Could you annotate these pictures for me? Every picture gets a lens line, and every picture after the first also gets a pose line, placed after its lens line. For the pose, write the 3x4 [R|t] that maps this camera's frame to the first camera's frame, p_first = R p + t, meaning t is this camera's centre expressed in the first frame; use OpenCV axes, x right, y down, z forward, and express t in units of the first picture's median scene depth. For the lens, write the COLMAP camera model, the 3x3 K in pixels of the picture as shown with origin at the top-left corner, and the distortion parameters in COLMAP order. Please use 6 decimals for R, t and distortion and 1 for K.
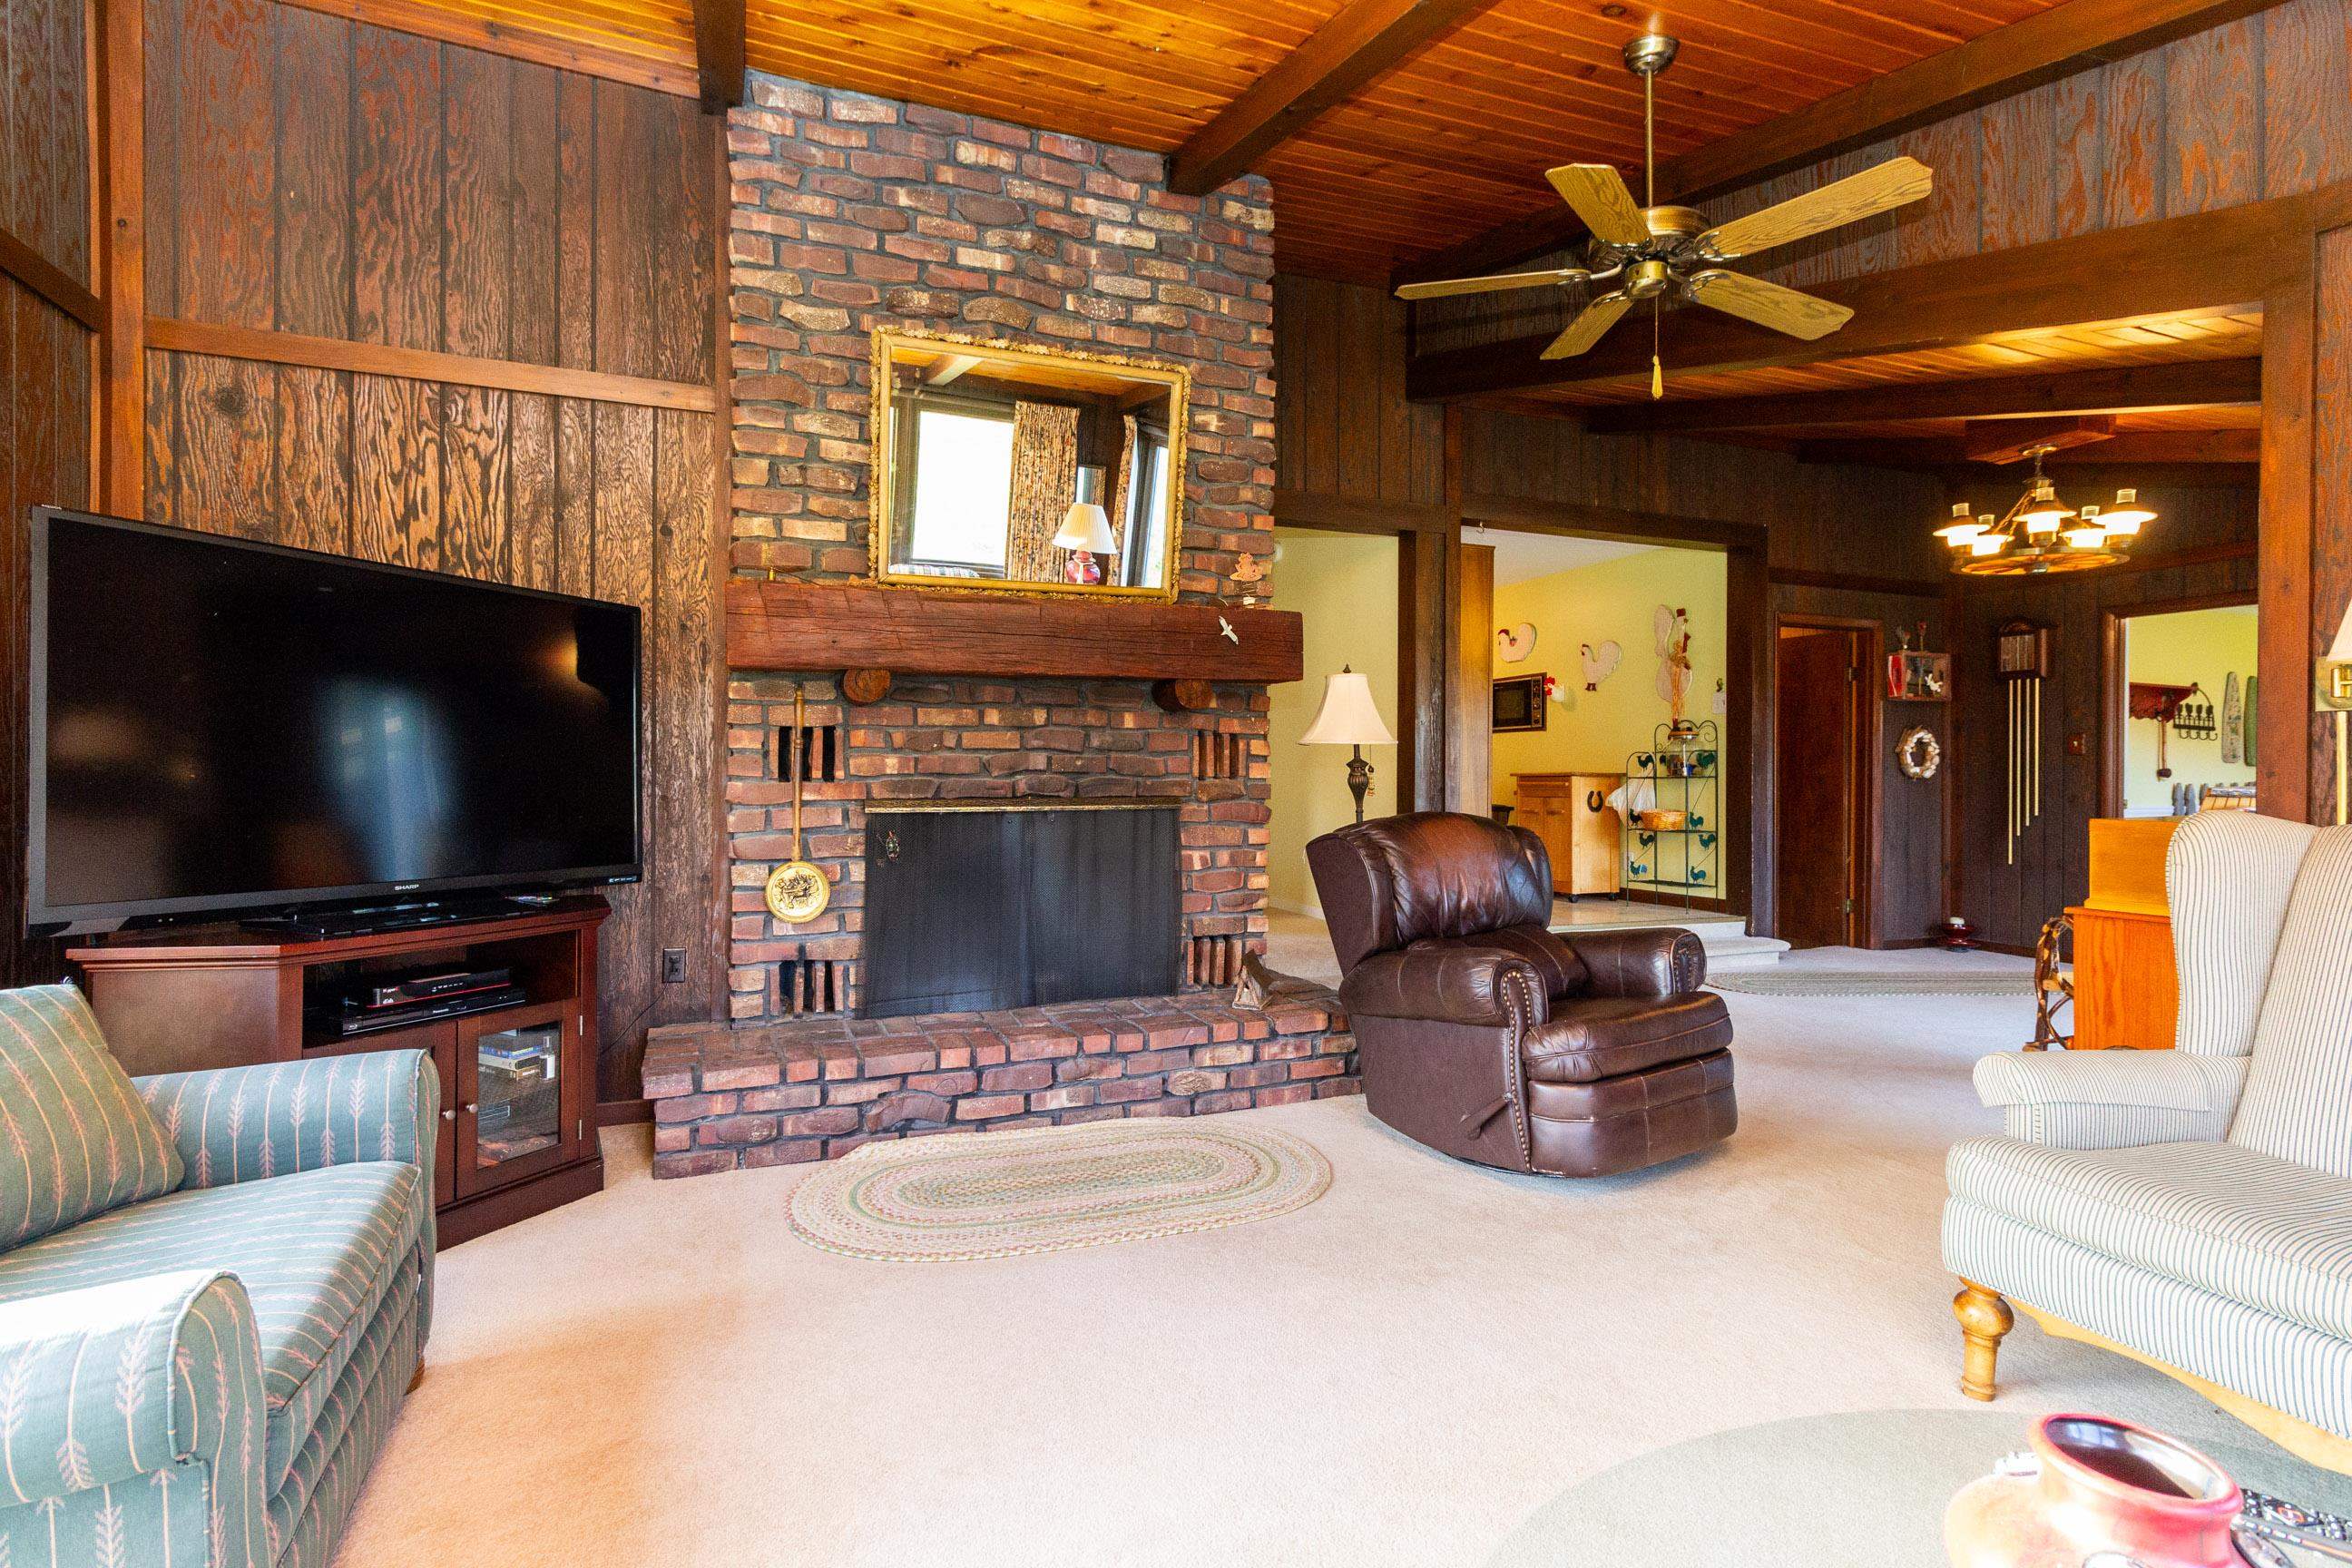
lens RADIAL K [[1210.0, 0, 1170.8], [0, 1210.0, 777.9], [0, 0, 1]] dist [0.000959, 0.000982]
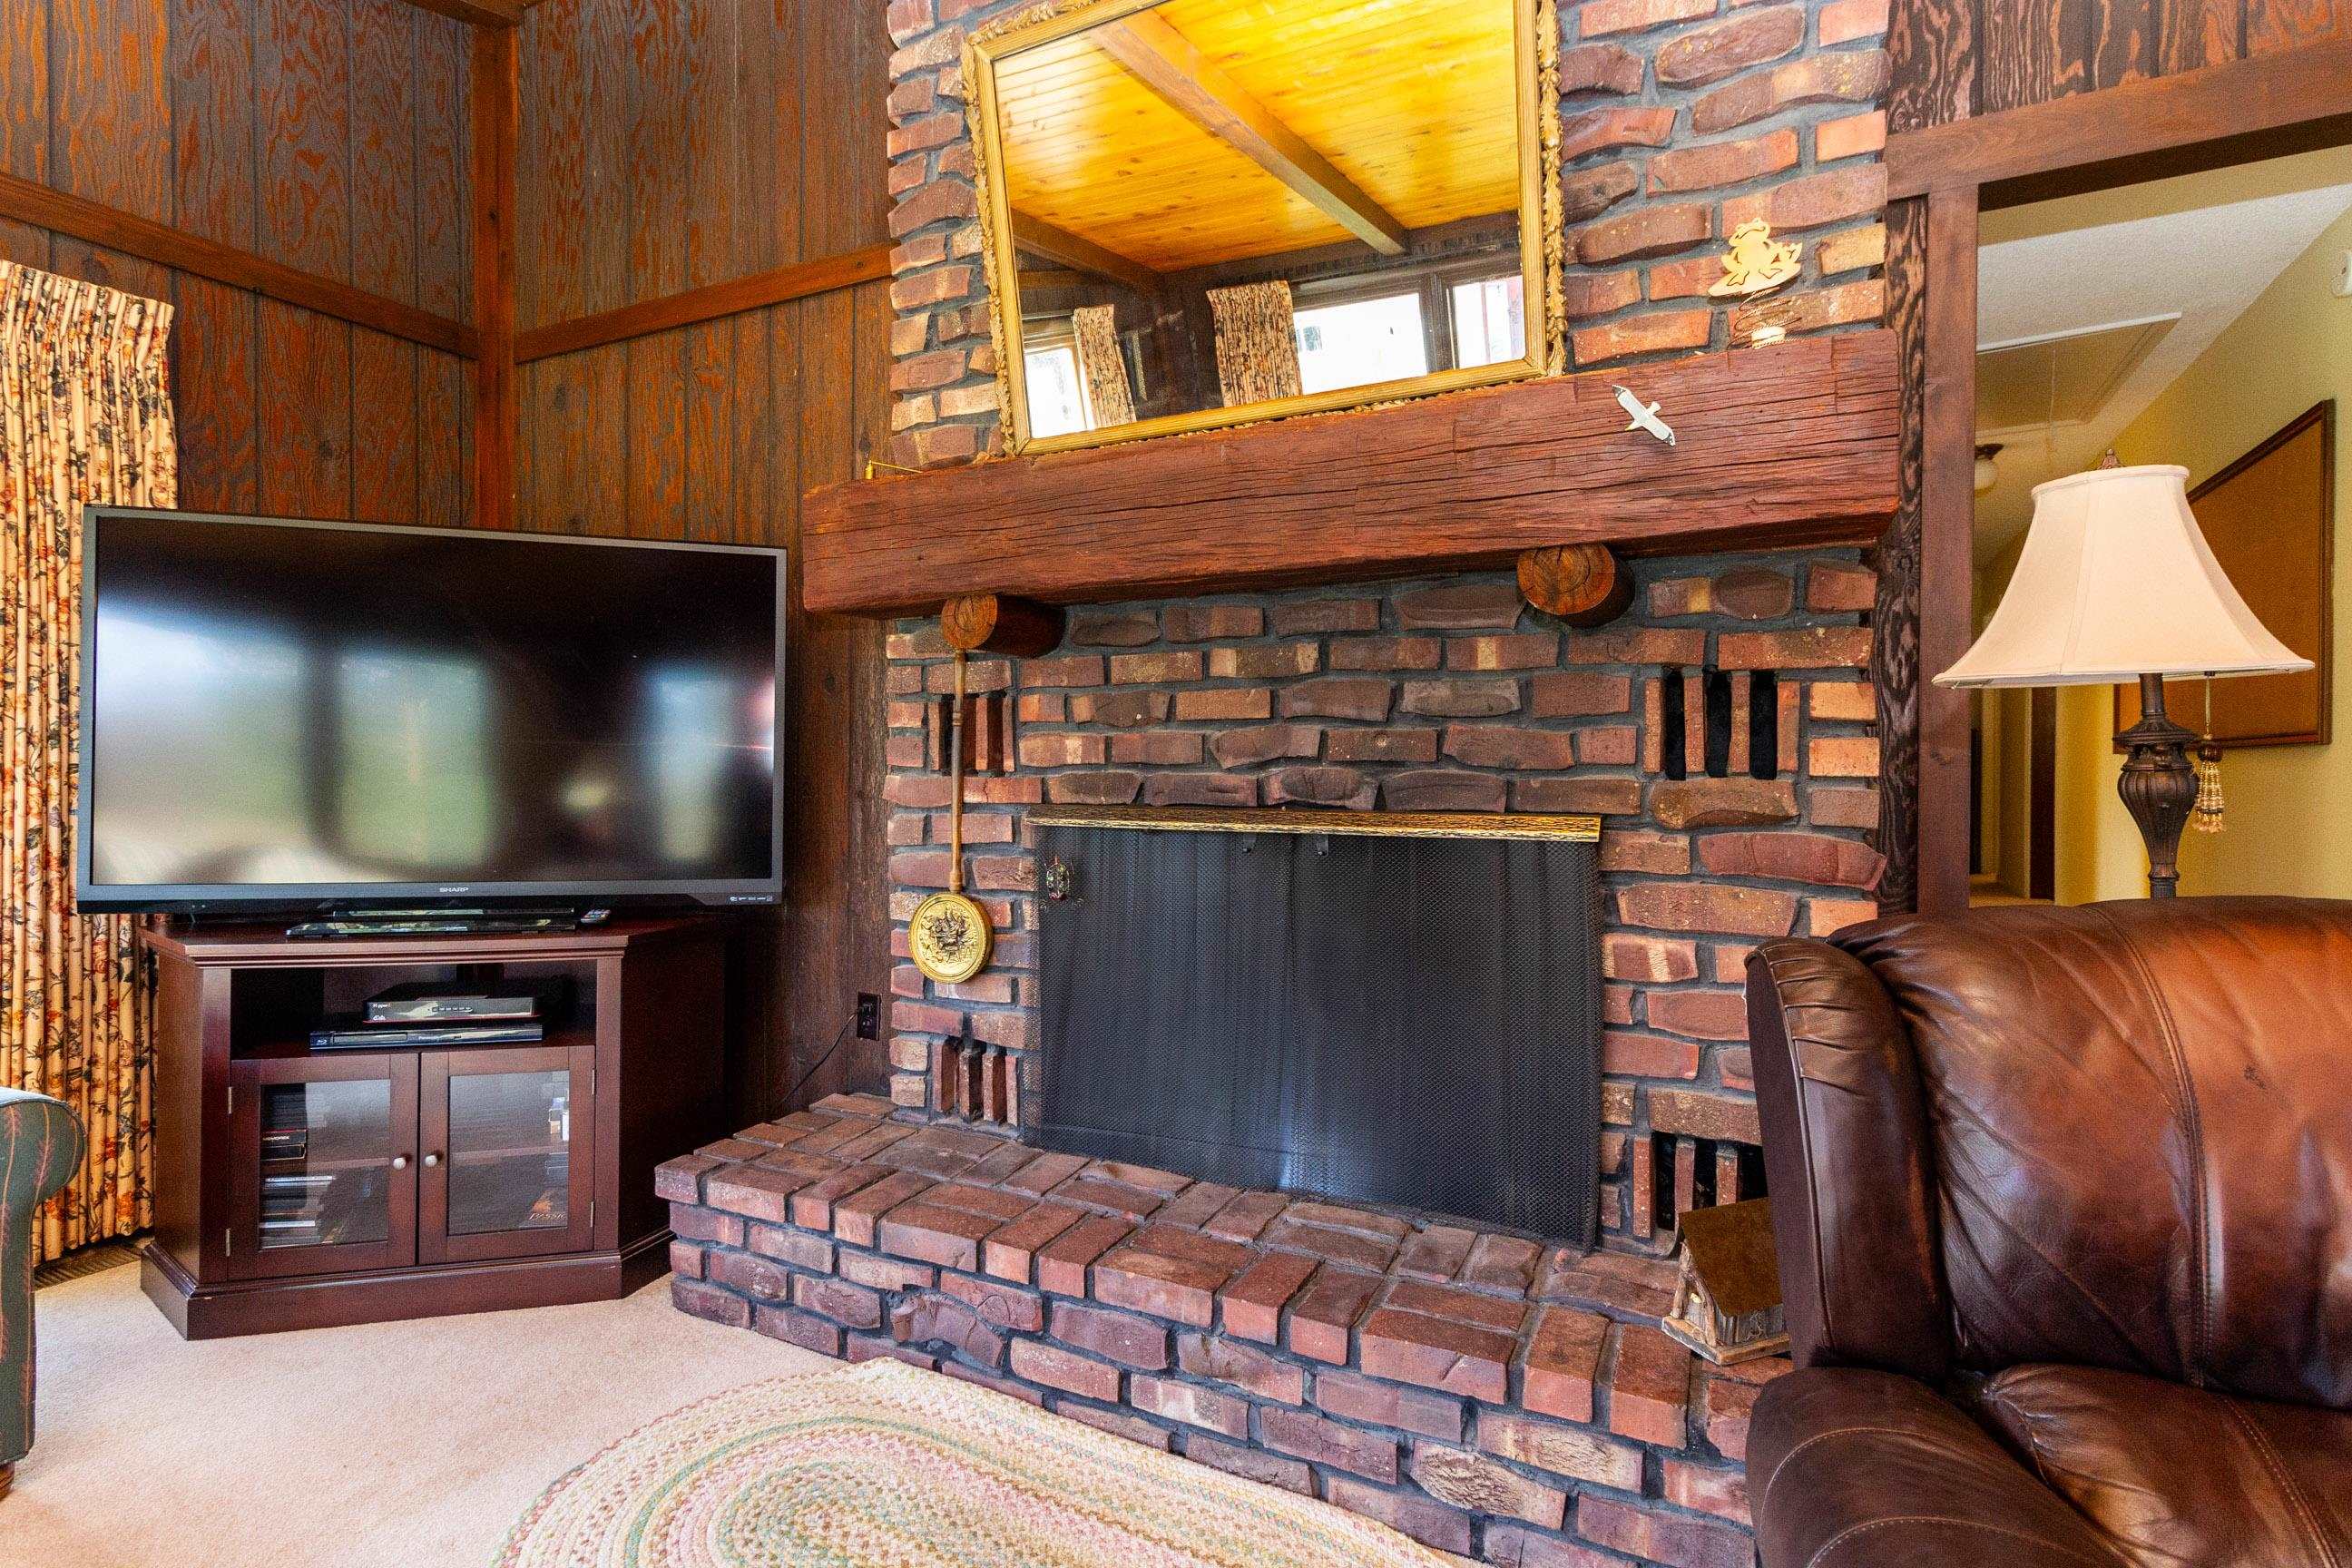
lens RADIAL K [[1210.0, 0, 1177.3], [0, 1210.0, 778.5], [0, 0, 1]] dist [0.000959, 0.000982]
pose [[0.612172, 0.009699, -0.790665, 0.299384], [-0.006247, 0.999953, 0.007429, -0.000932], [0.790700, 0.000392, 0.612204, 0.671777]]
